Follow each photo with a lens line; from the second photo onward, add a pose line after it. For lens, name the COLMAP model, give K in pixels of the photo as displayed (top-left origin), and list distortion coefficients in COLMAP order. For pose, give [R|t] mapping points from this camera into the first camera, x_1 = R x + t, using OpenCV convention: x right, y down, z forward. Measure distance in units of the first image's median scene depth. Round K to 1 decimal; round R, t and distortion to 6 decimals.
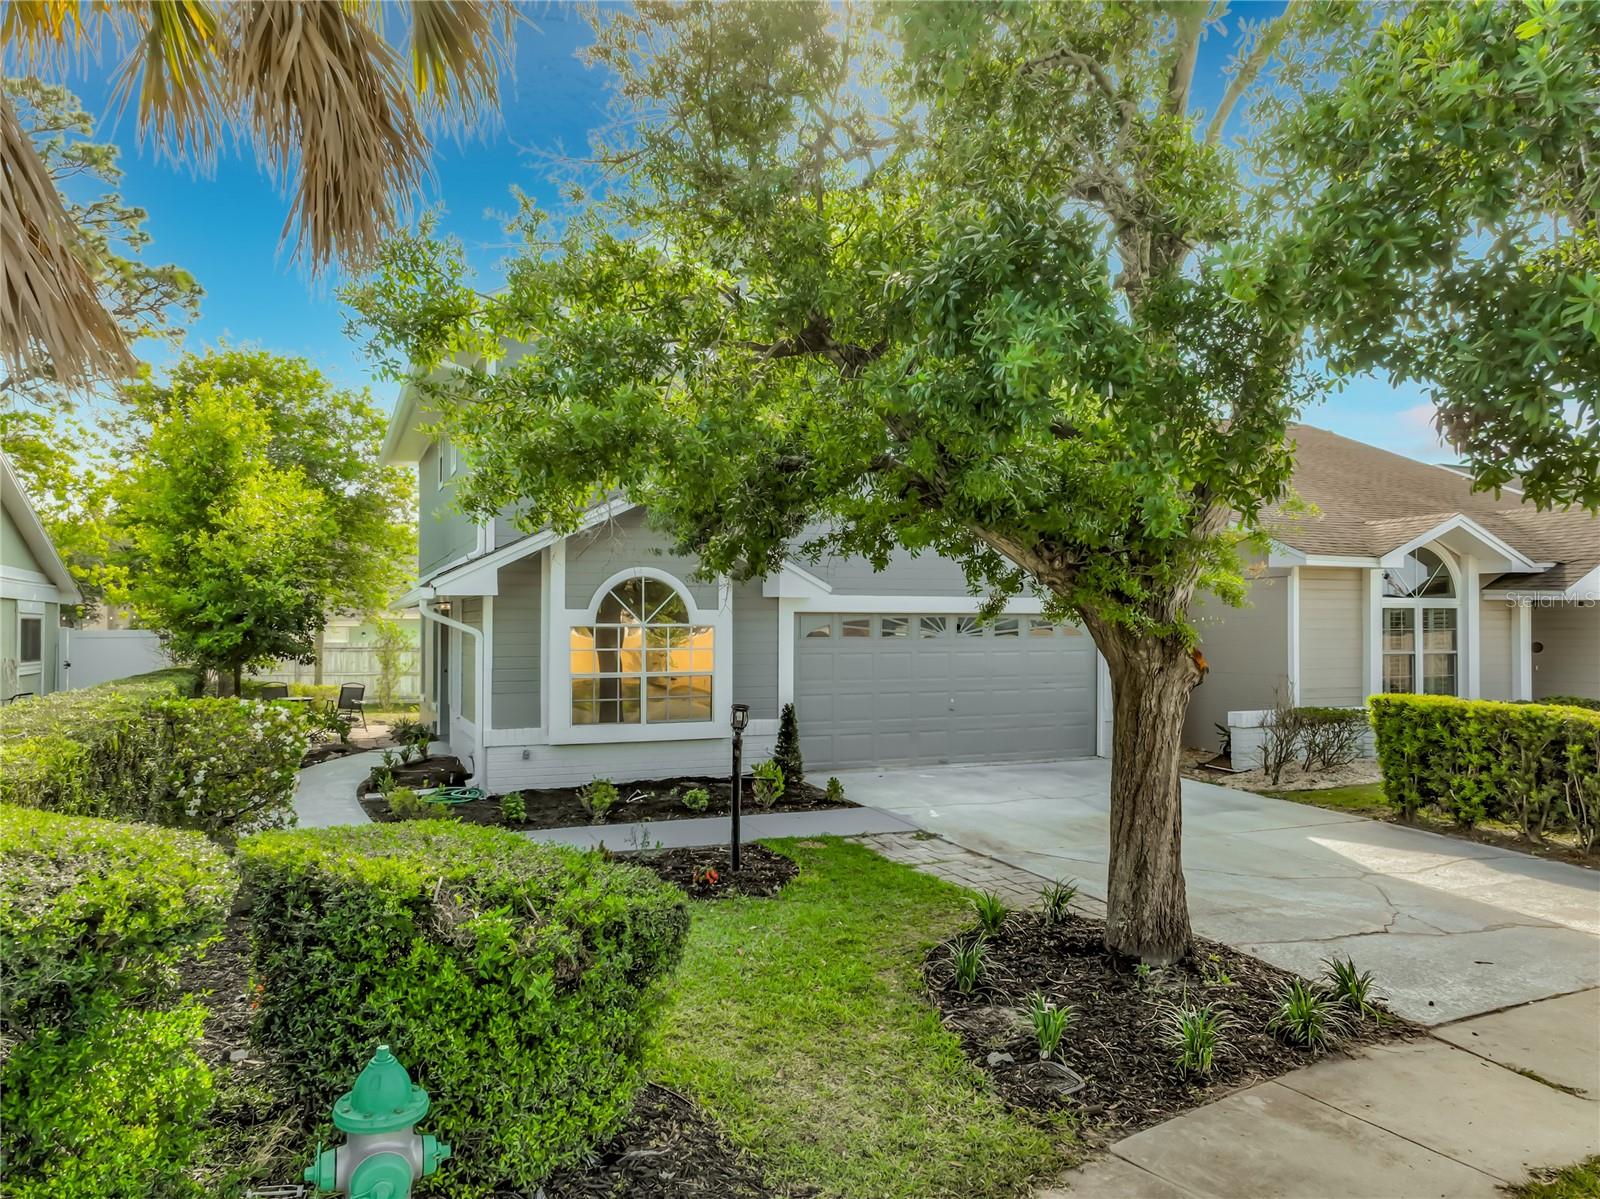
lens RADIAL K [[1128.9, 0, 809.8], [0, 1128.9, 606.2], [0, 0, 1]] dist [0.002967, 0.010627]
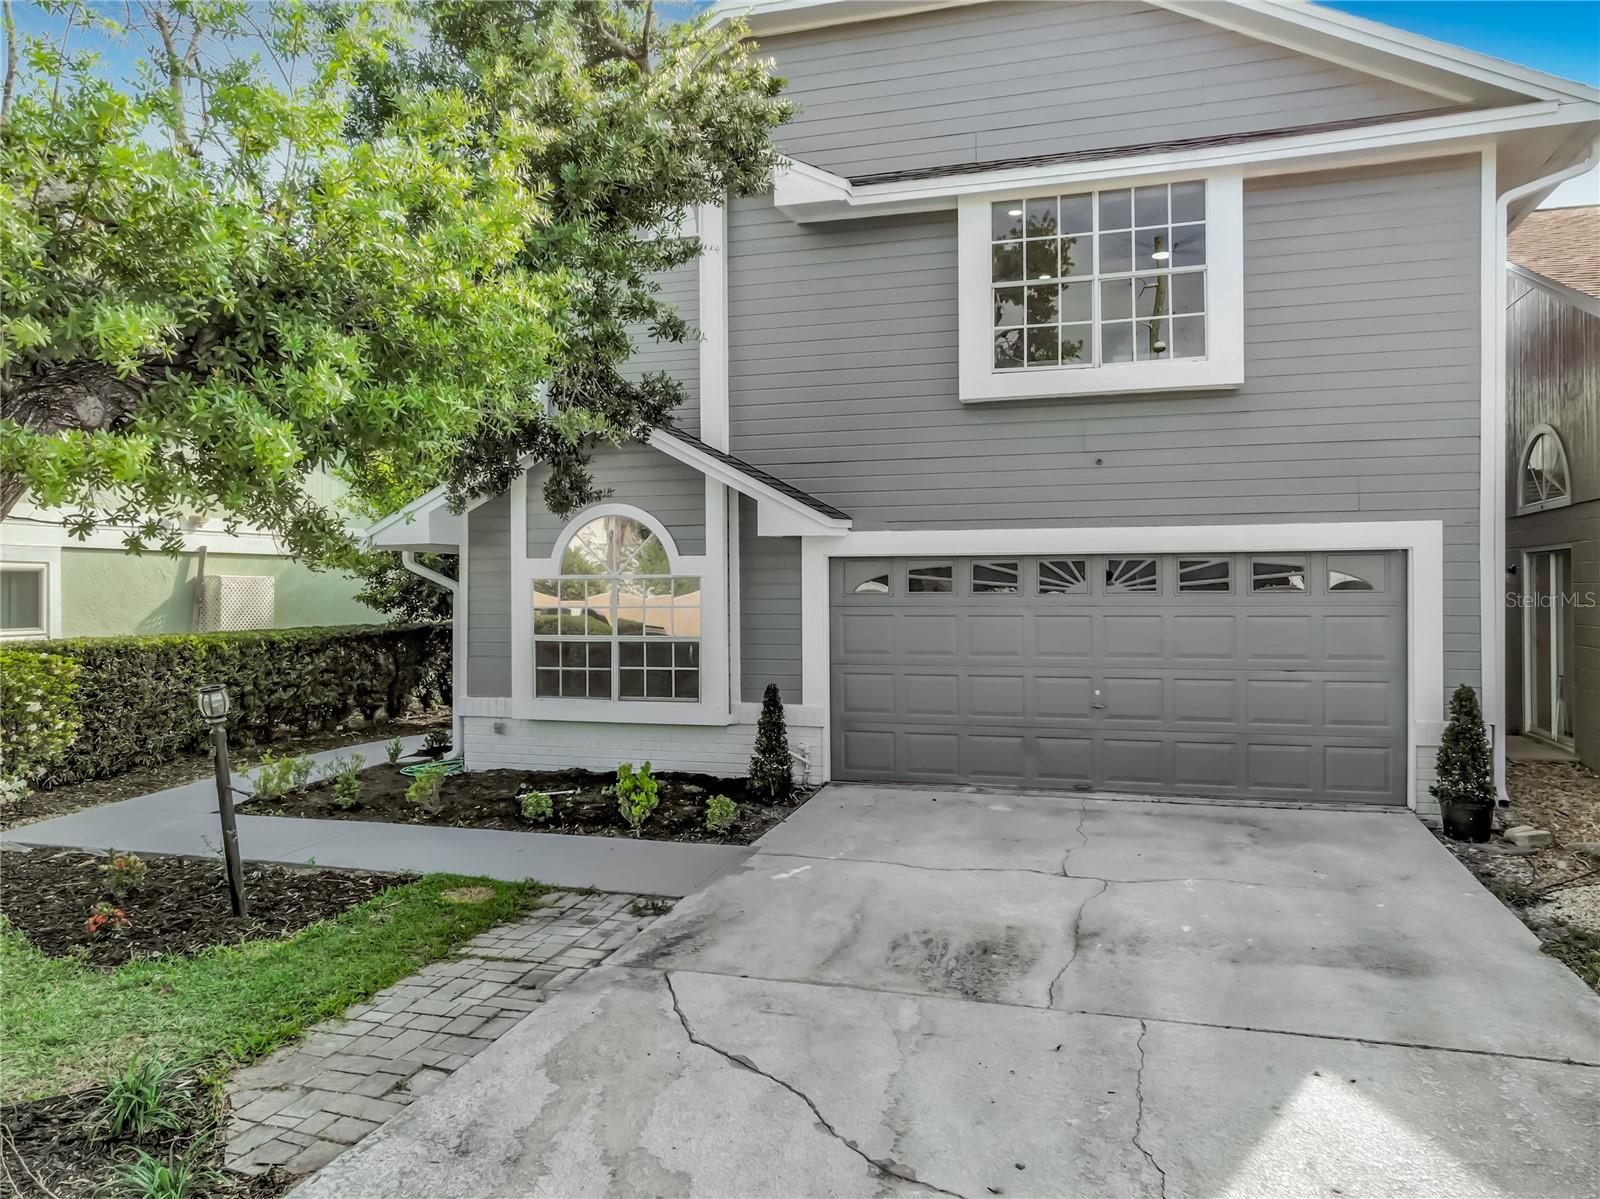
lens RADIAL K [[1128.9, 0, 803.6], [0, 1128.9, 567.5], [0, 0, 1]] dist [0.002967, 0.010627]
pose [[0.769349, -0.014769, -0.638658, 0.526104], [0.016465, 0.999859, -0.003287, 0.017095], [0.638617, -0.007986, 0.769483, 0.533195]]
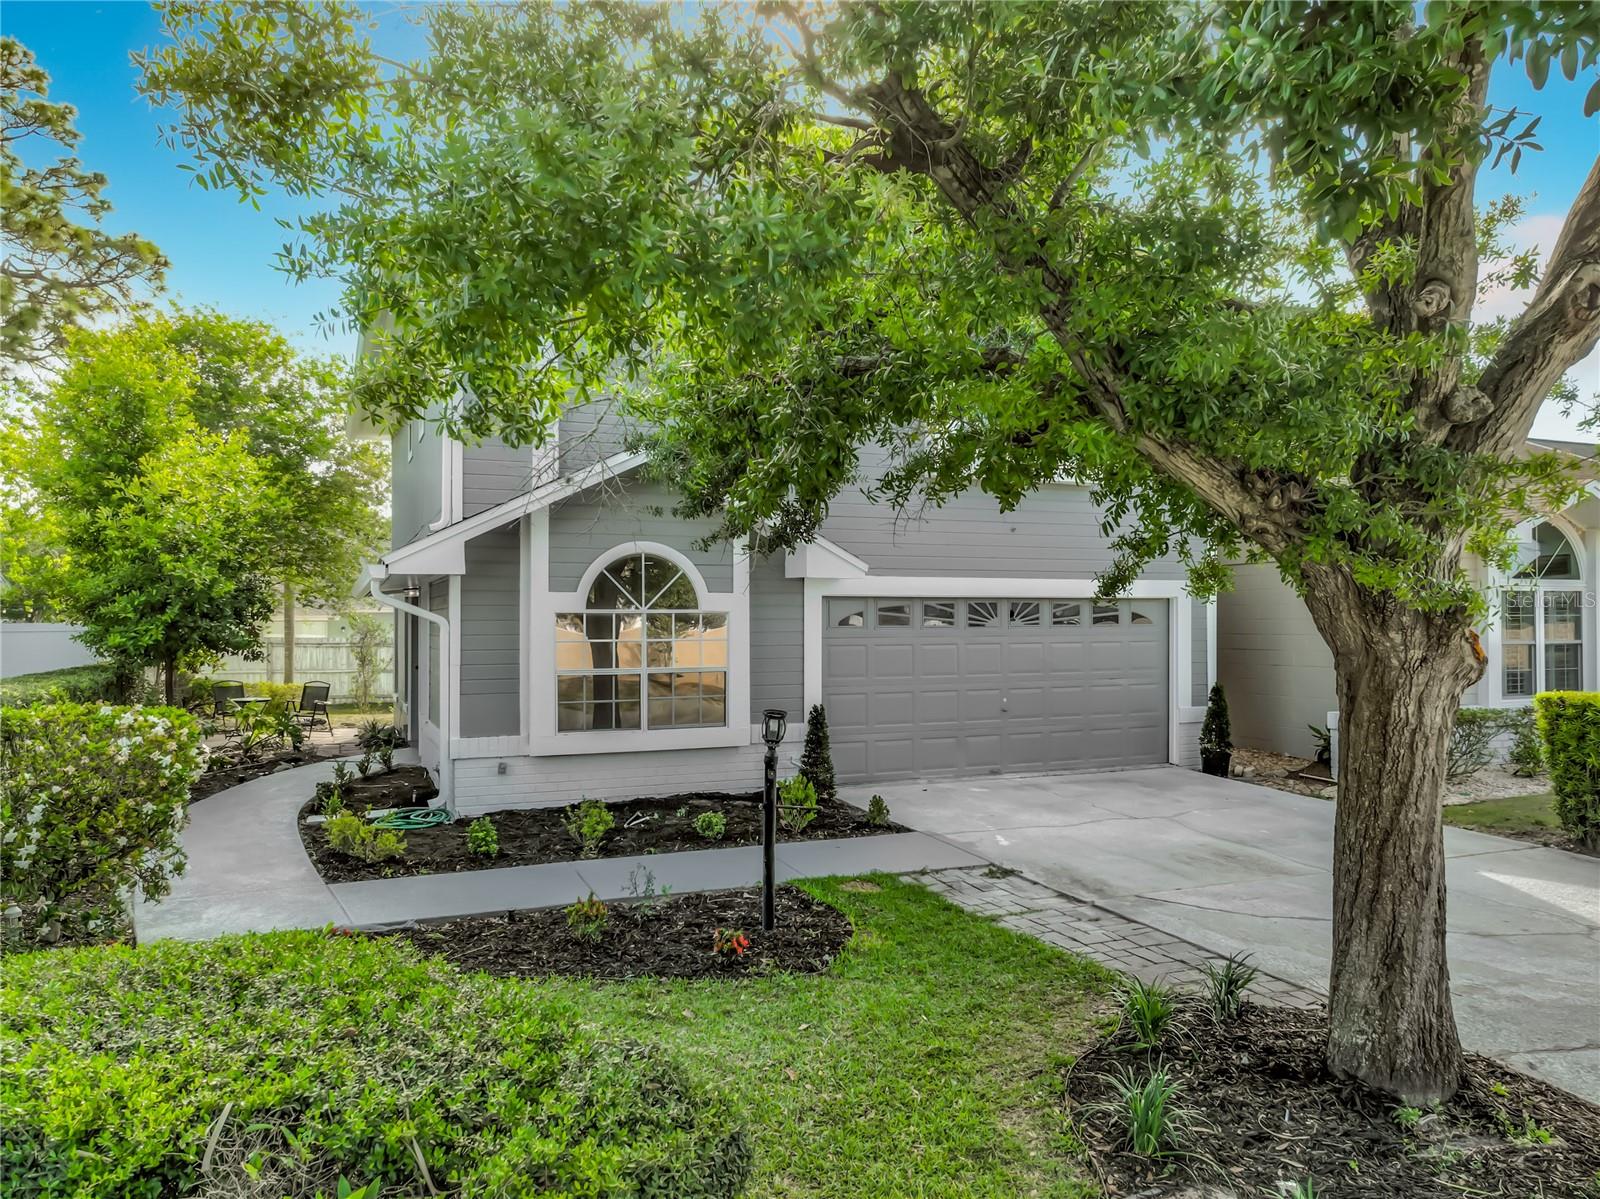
lens RADIAL K [[1128.9, 0, 808.3], [0, 1128.9, 606.3], [0, 0, 1]] dist [0.002967, 0.010627]
pose [[0.999993, -0.003349, 0.001792, -0.031234], [0.003342, 0.999987, 0.003772, 0.011738], [-0.001804, -0.003766, 0.999991, 0.191430]]
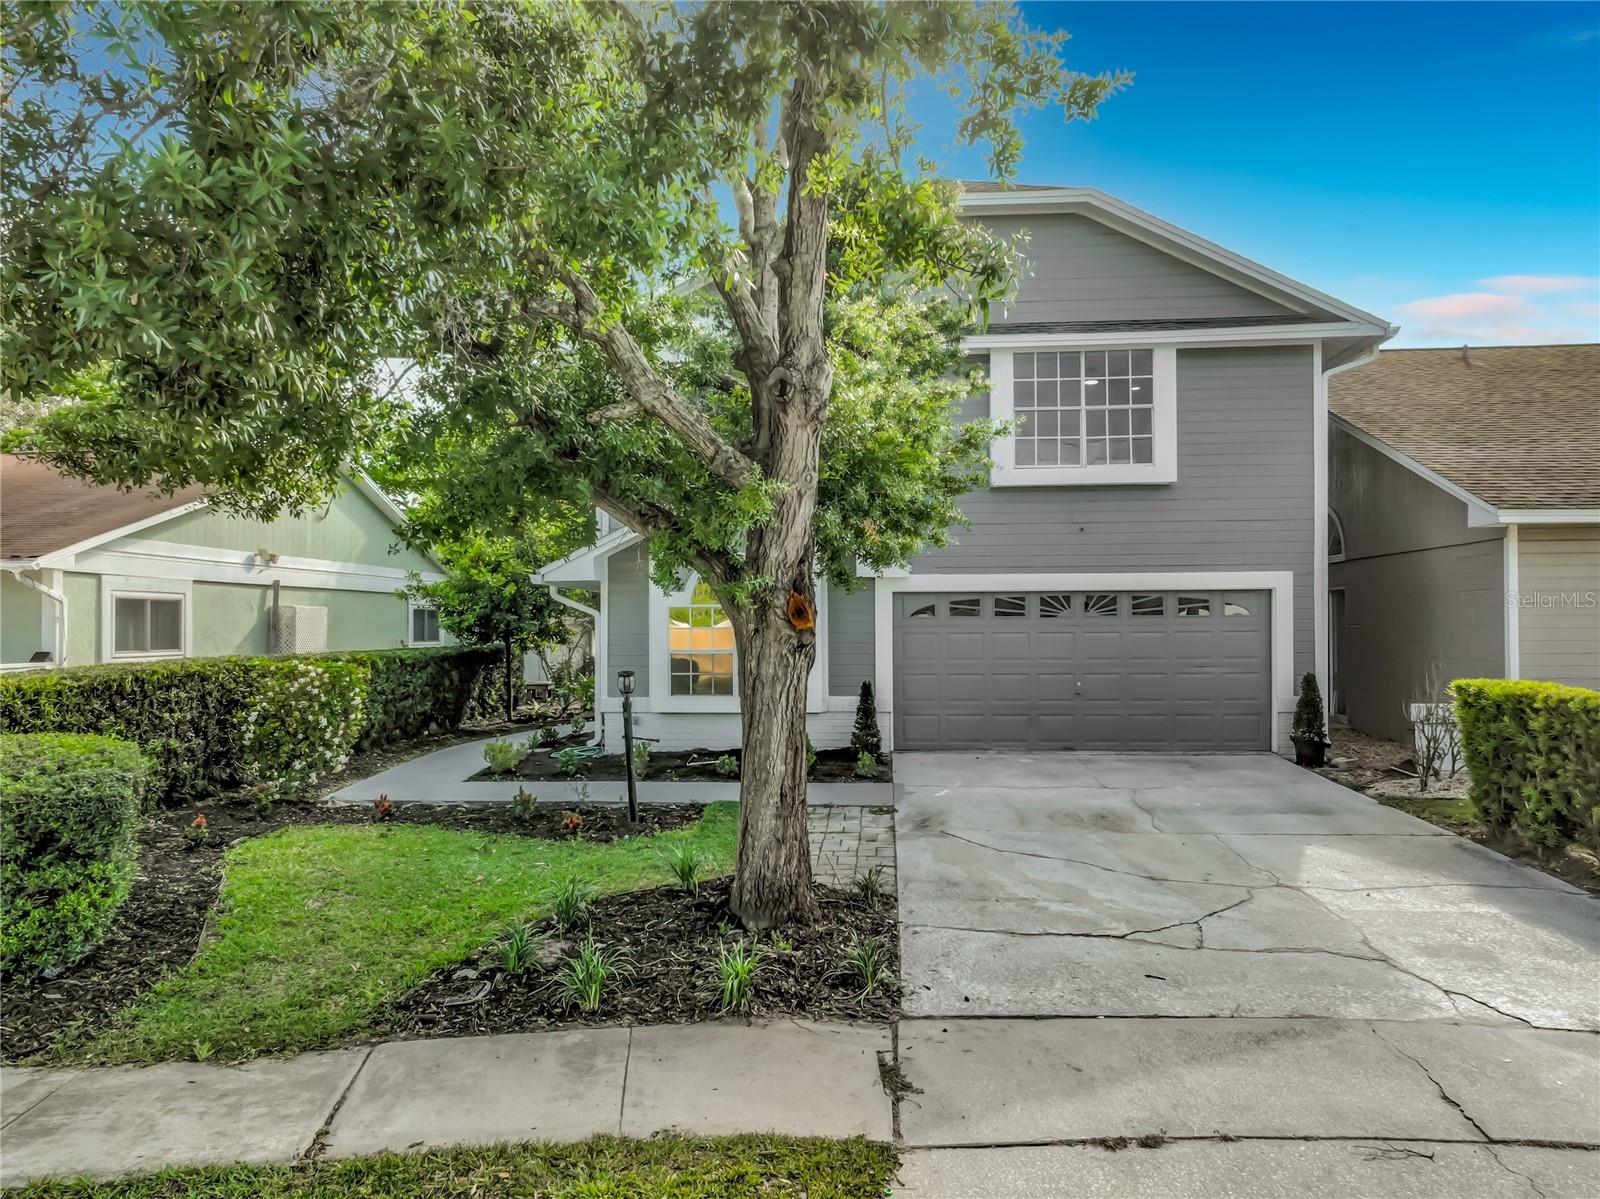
lens RADIAL K [[1128.9, 0, 811.2], [0, 1128.9, 592.5], [0, 0, 1]] dist [0.002967, 0.010627]
pose [[0.889278, -0.017170, -0.457045, 0.467595], [0.013589, 0.999846, -0.011122, 0.019488], [0.457165, 0.003680, 0.889374, 0.077762]]
